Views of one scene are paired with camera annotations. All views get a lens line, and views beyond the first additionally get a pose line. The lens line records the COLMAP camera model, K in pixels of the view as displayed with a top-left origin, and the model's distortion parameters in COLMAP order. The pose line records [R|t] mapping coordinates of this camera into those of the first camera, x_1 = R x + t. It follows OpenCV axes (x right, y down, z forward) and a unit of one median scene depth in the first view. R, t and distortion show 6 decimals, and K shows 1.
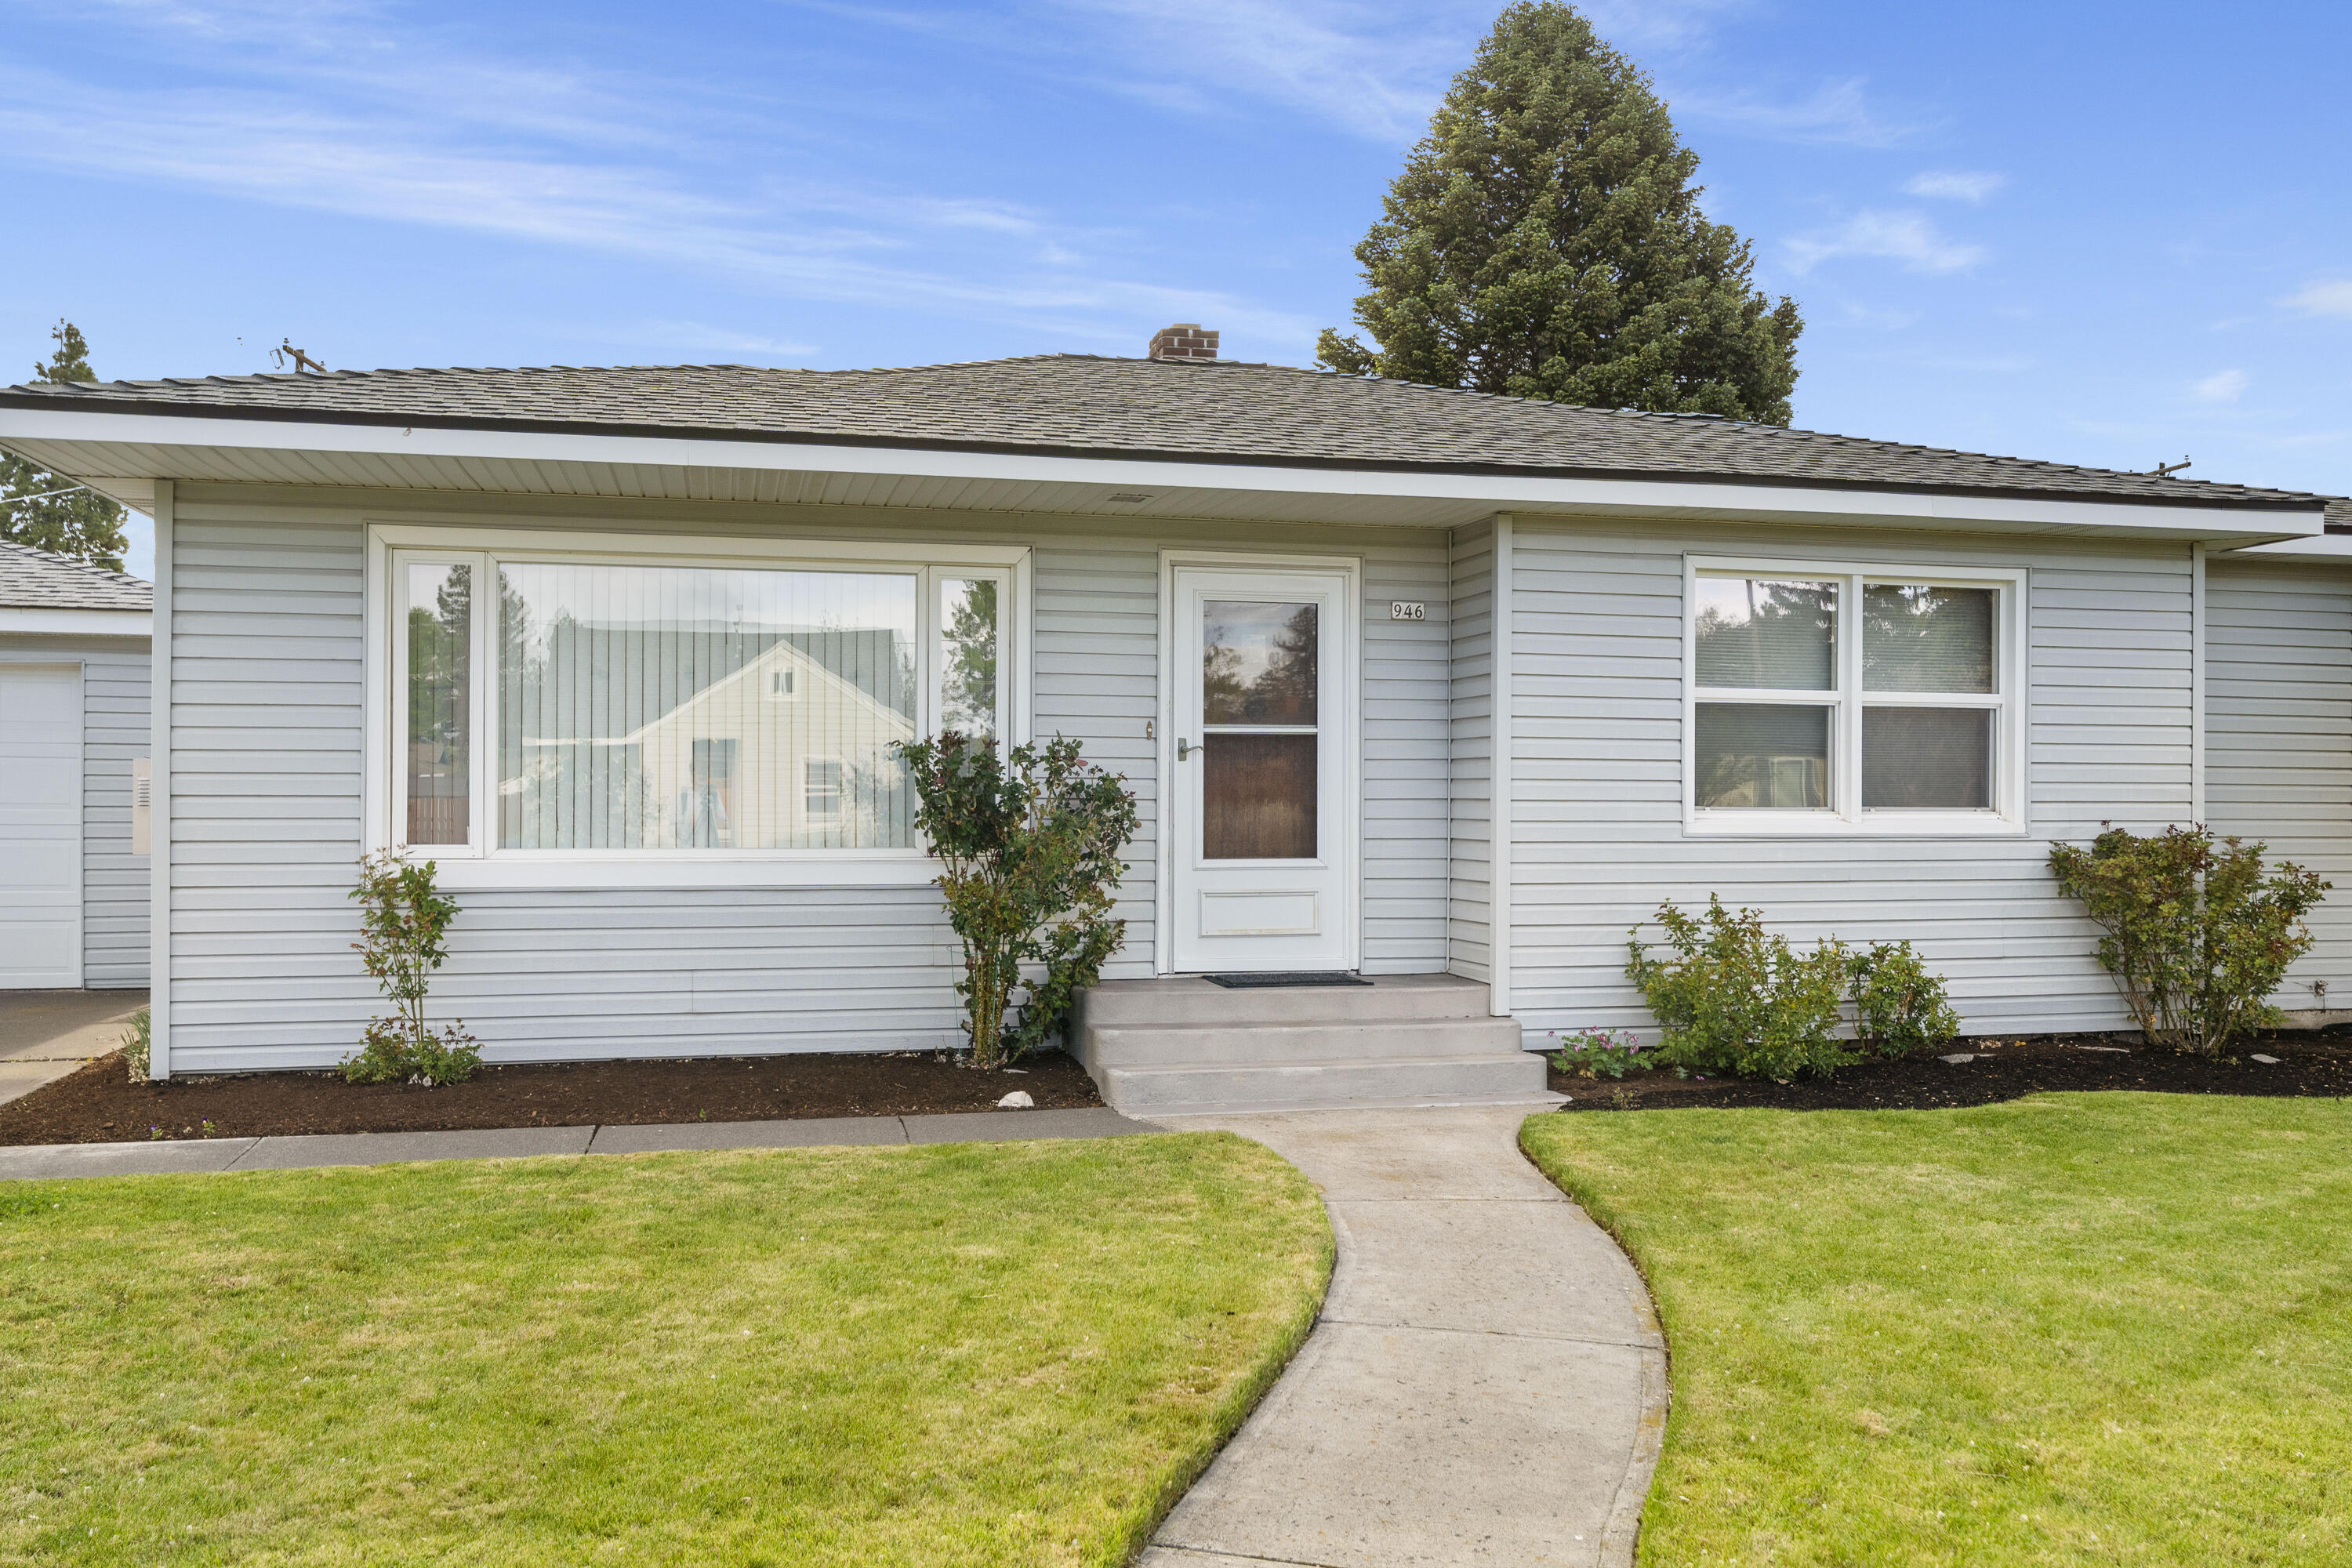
lens RADIAL K [[1820.7, 0, 1164.1], [0, 1820.7, 781.1], [0, 0, 1]] dist [-0.003492, -0.002263]
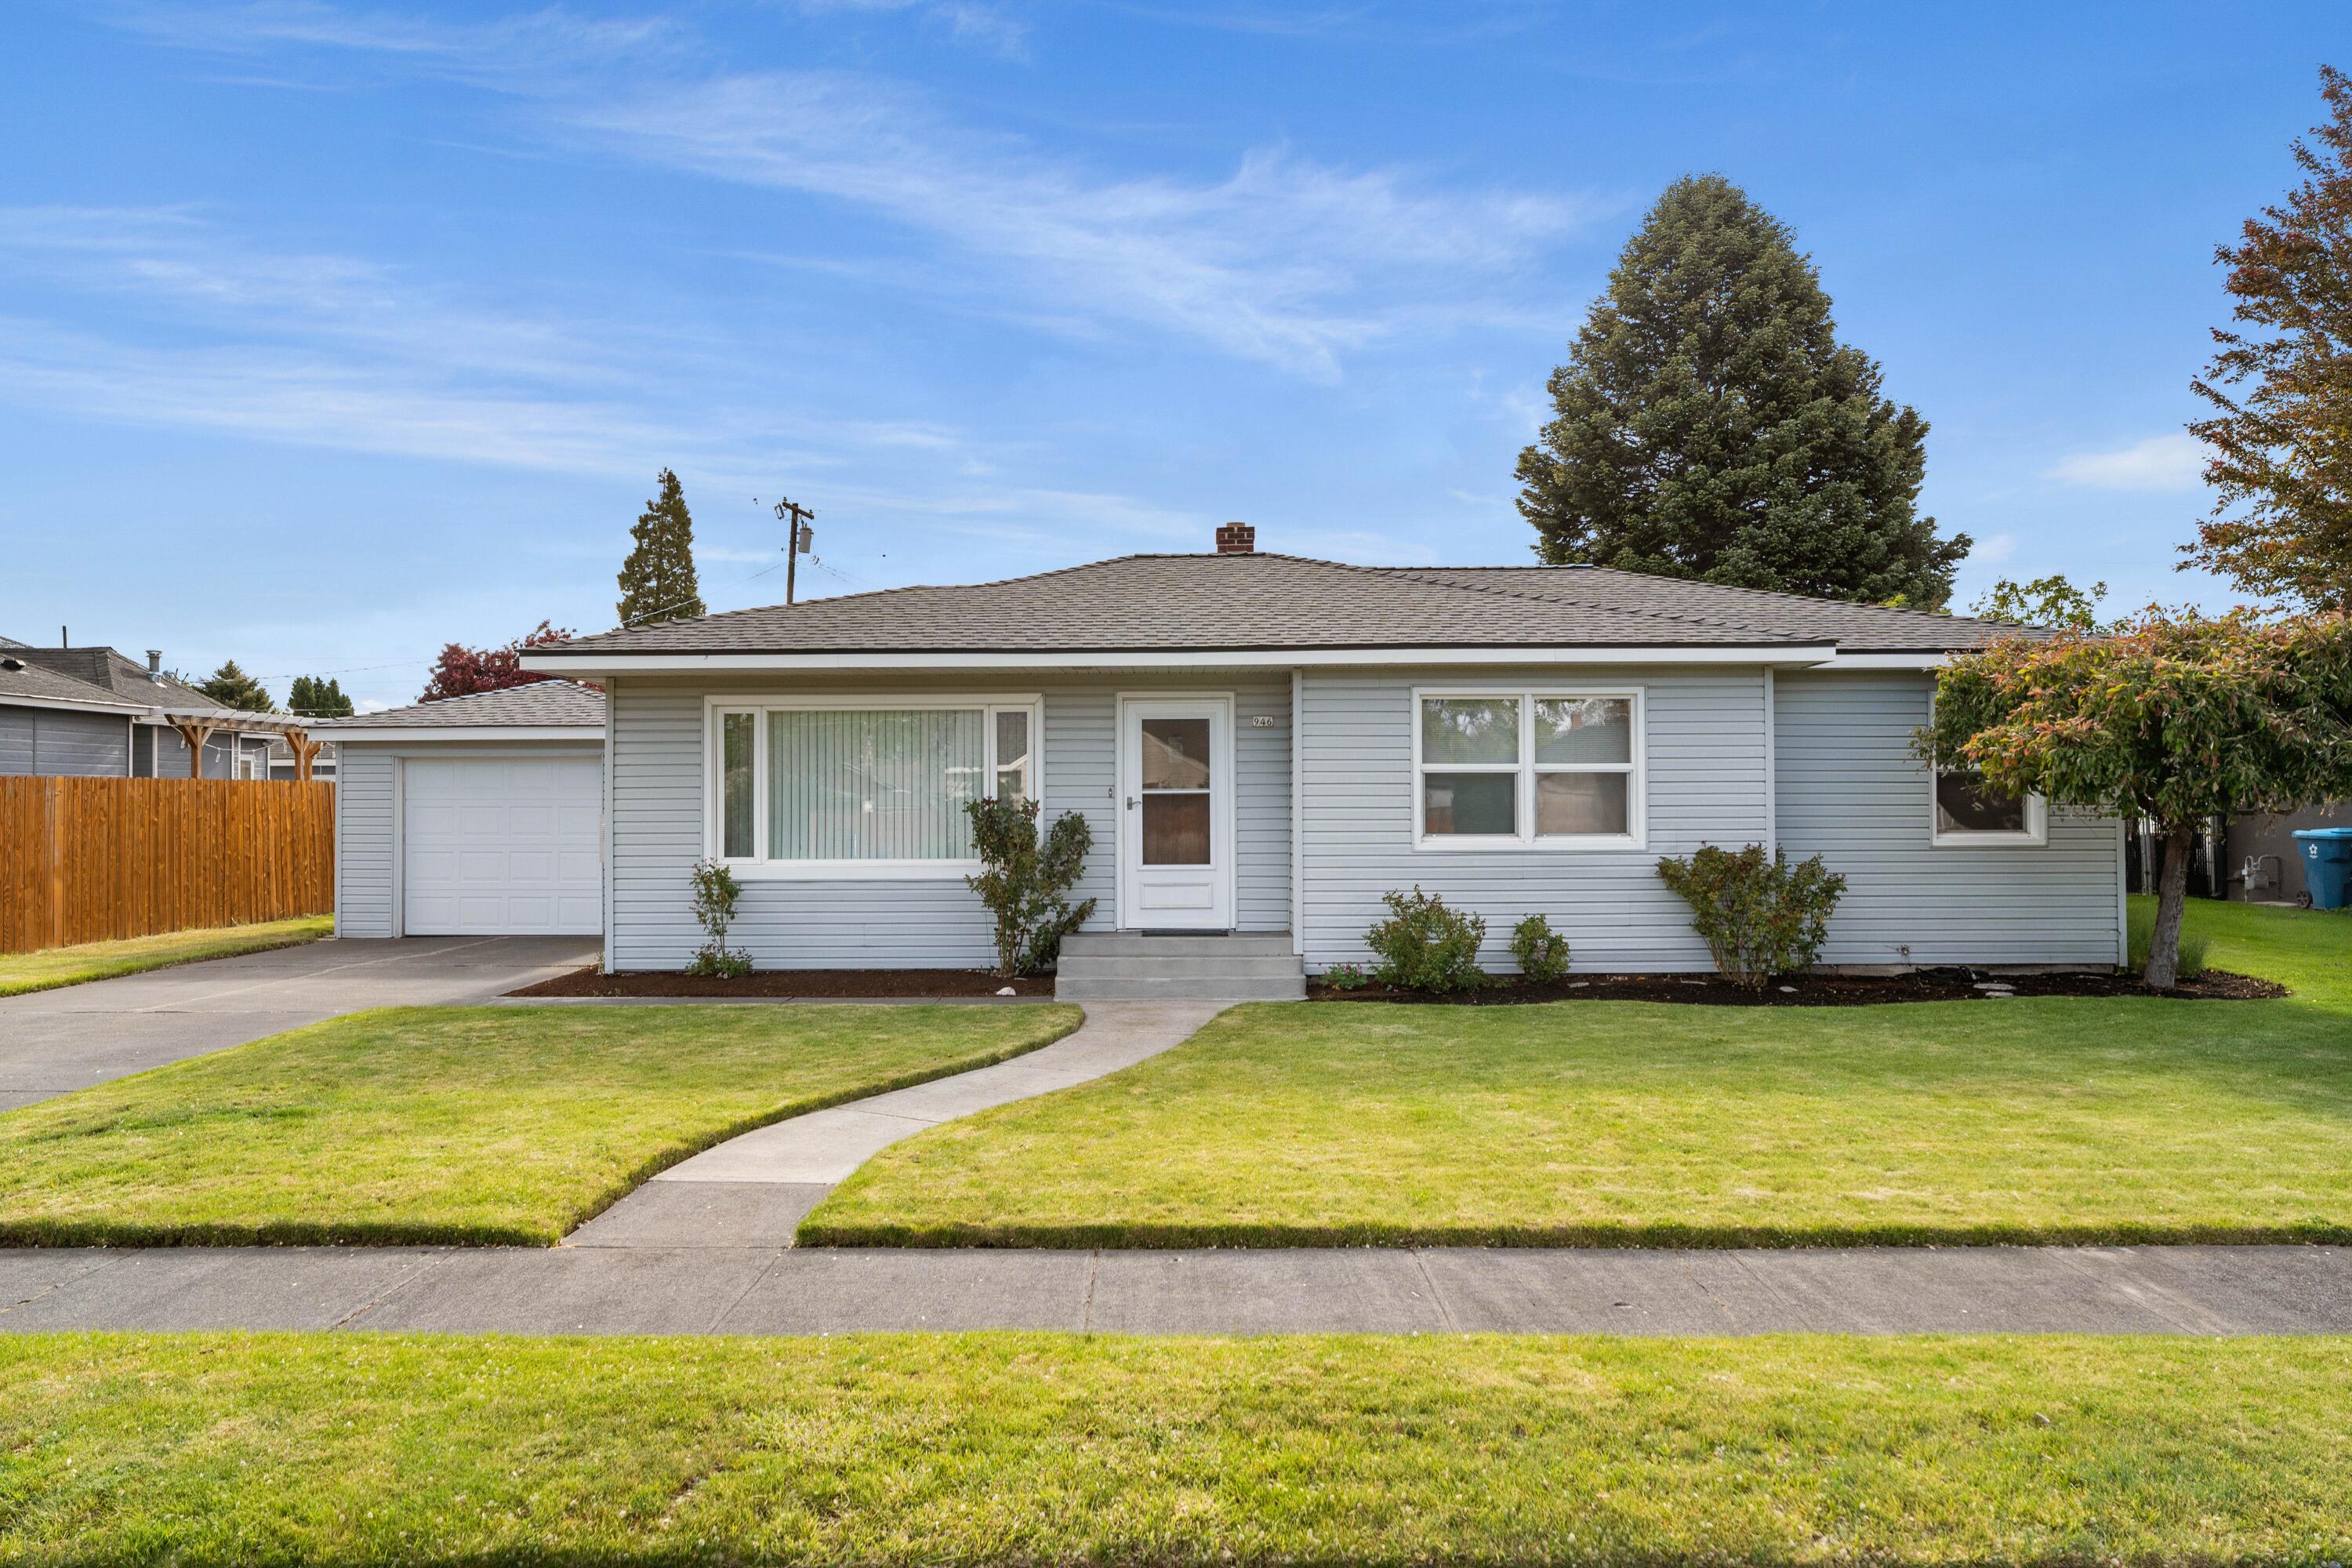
lens RADIAL K [[1562.5, 0, 1188.4], [0, 1562.5, 776.5], [0, 0, 1]] dist [-0.018747, 0.001865]
pose [[0.973311, -0.012259, -0.229162, 0.413453], [0.009499, 0.999869, -0.013143, -0.022959], [0.229293, 0.010616, 0.973300, -0.471498]]
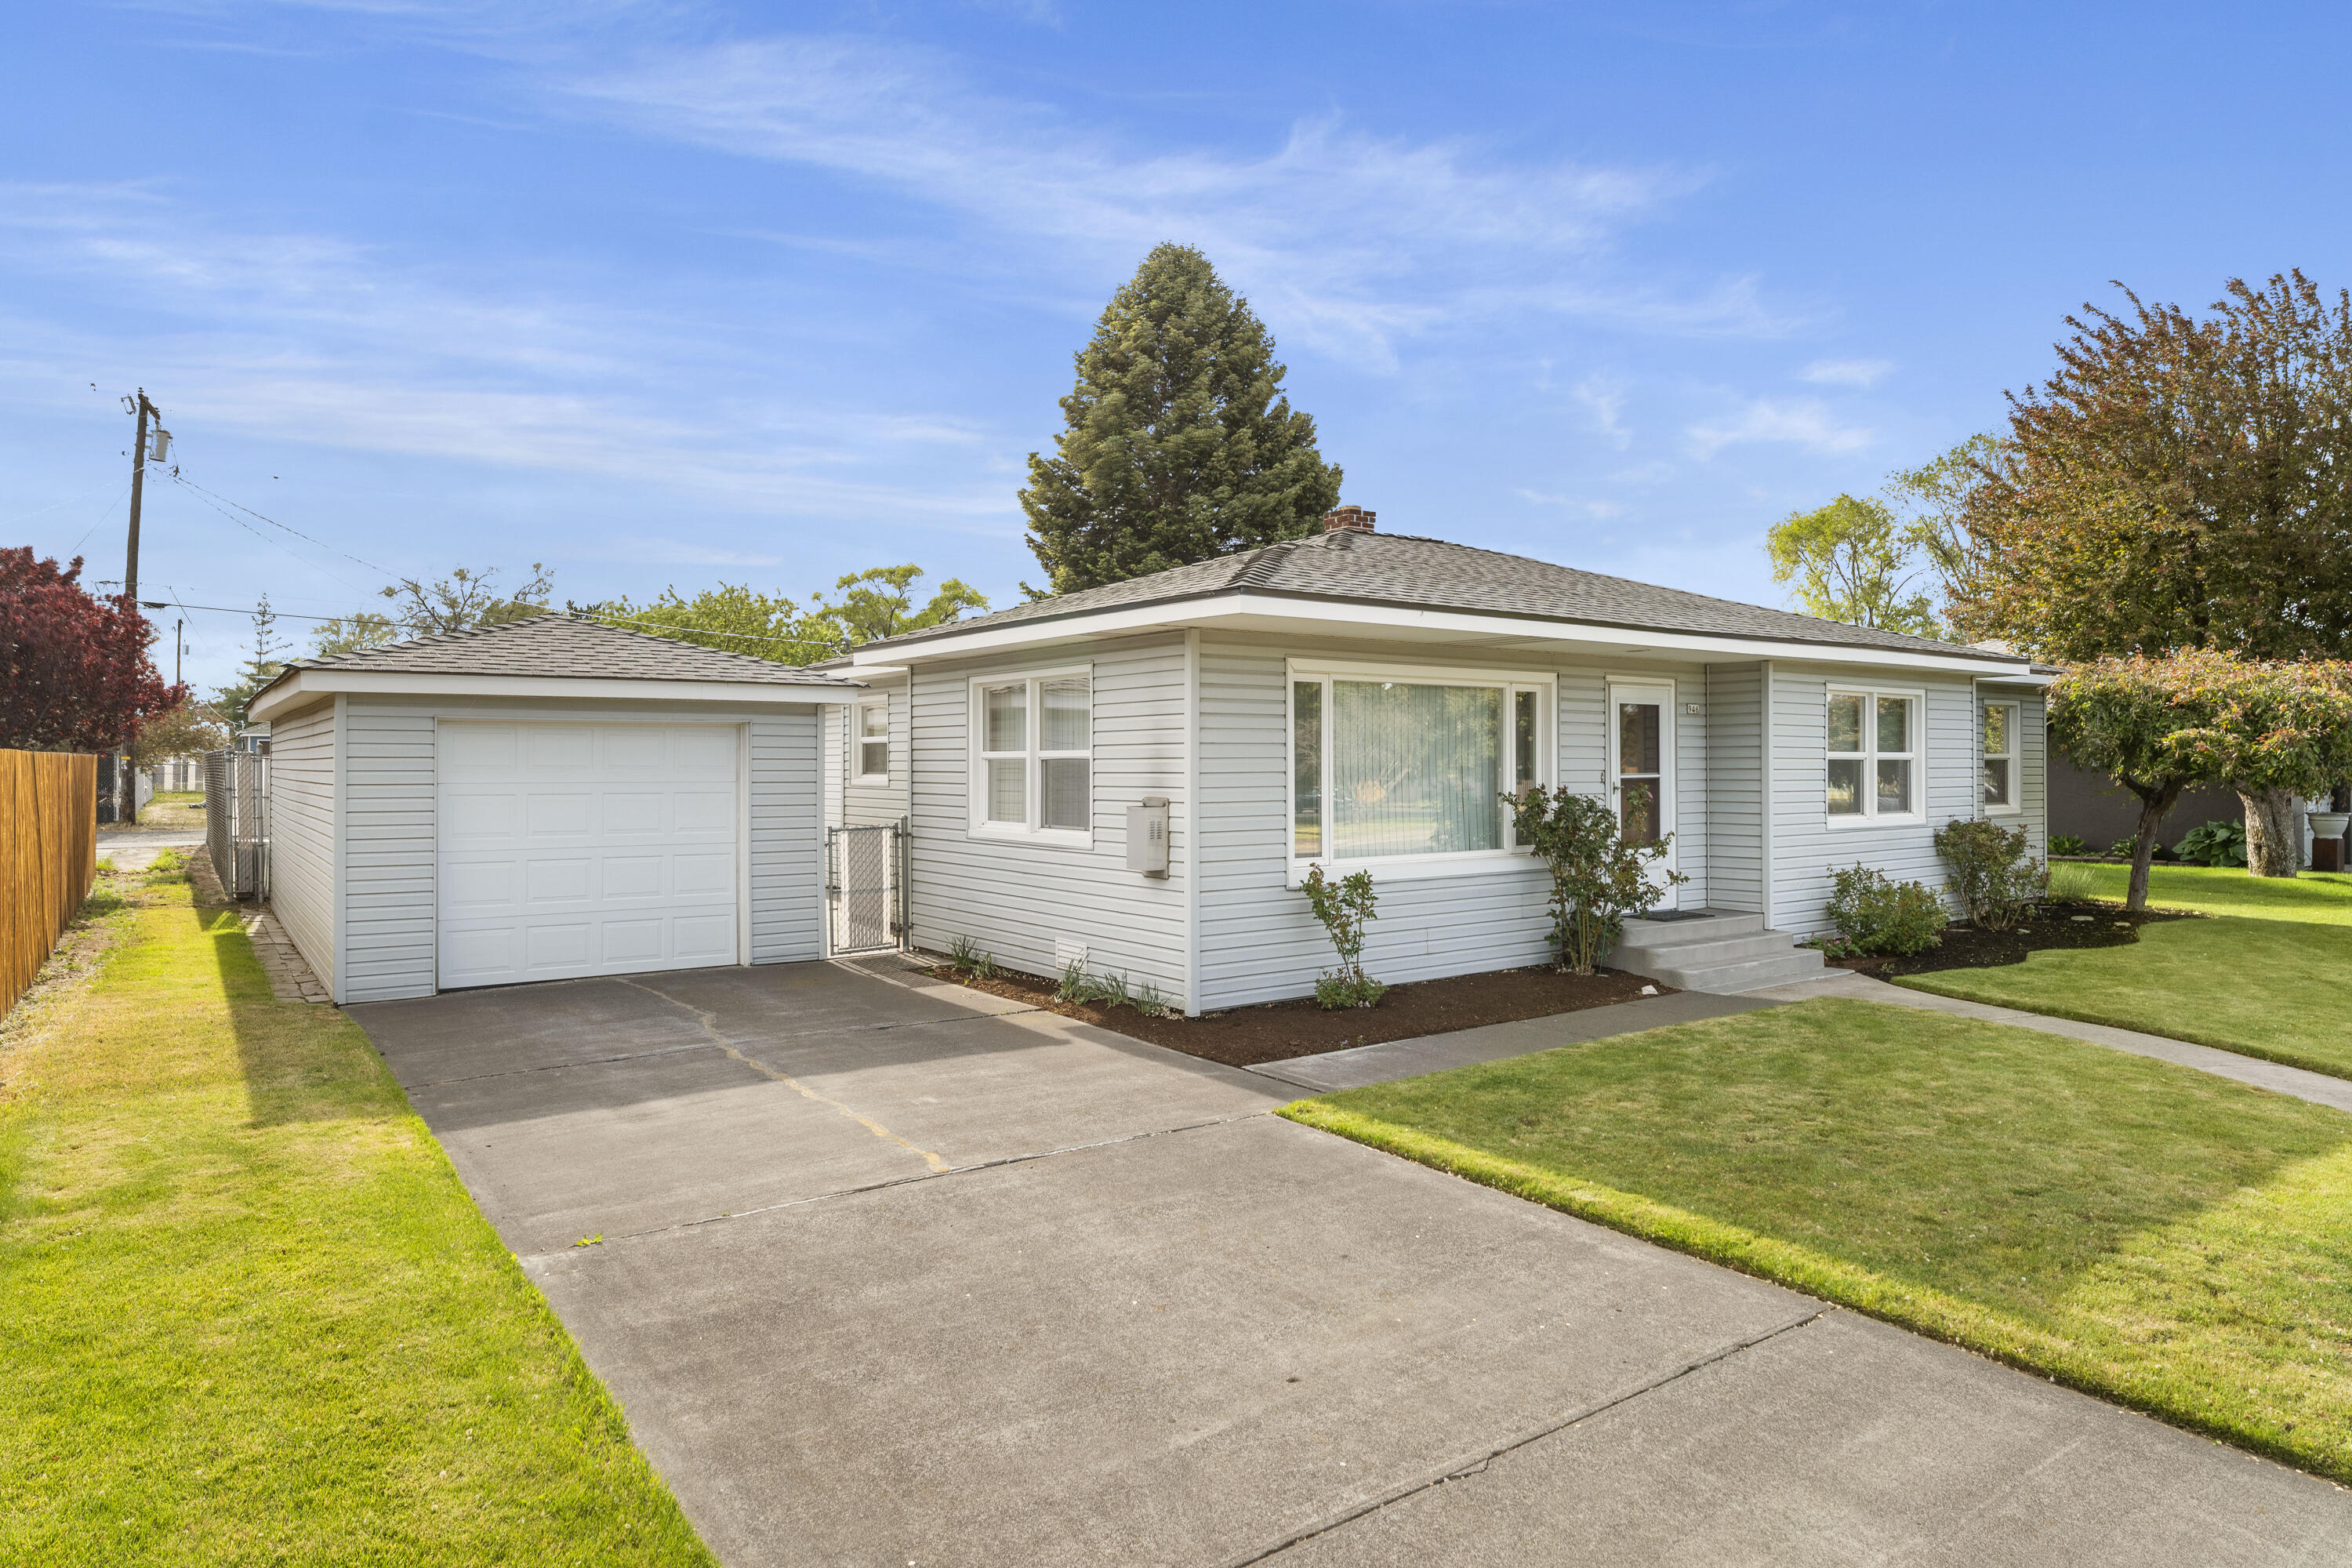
lens RADIAL K [[1348.0, 0, 1168.0], [0, 1348.0, 785.6], [0, 0, 1]] dist [-0.012784, 0.001096]
pose [[0.926404, -0.011451, 0.376356, -0.869985], [0.003962, 0.999779, 0.020668, -0.048185], [-0.376509, -0.017656, 0.926245, -0.042273]]
